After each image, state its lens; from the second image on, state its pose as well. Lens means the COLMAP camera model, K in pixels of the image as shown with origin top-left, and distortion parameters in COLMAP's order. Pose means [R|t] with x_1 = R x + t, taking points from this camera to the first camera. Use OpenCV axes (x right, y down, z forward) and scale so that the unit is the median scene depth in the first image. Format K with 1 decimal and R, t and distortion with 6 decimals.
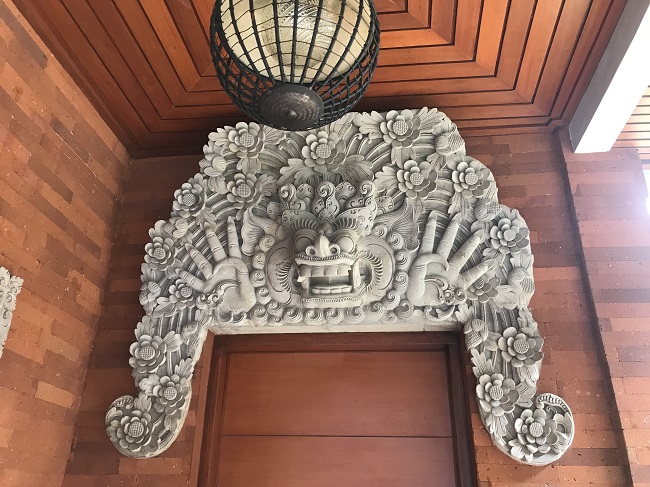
lens RADIAL K [[536.0, 0, 326.1], [0, 536.0, 245.8], [0, 0, 1]] dist [0.030373, -0.035556]
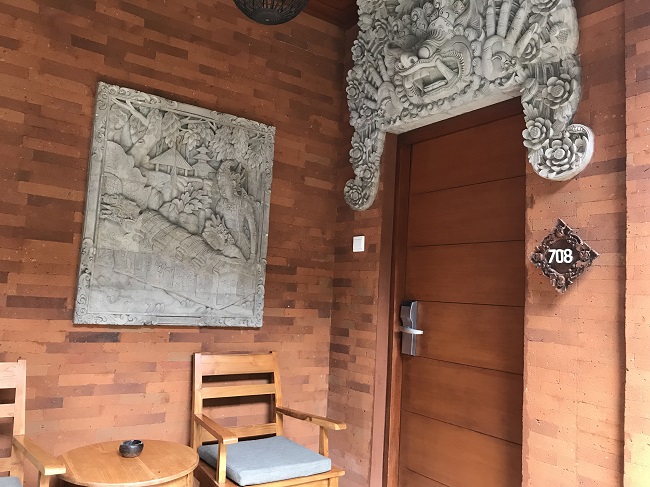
lens RADIAL K [[536.0, 0, 322.8], [0, 536.0, 244.5], [0, 0, 1]] dist [0.030373, -0.035556]
pose [[0.672359, -0.057190, -0.738013, 0.836843], [0.283657, 0.940809, 0.185518, 0.128177], [0.683720, -0.334077, 0.648783, -0.261253]]
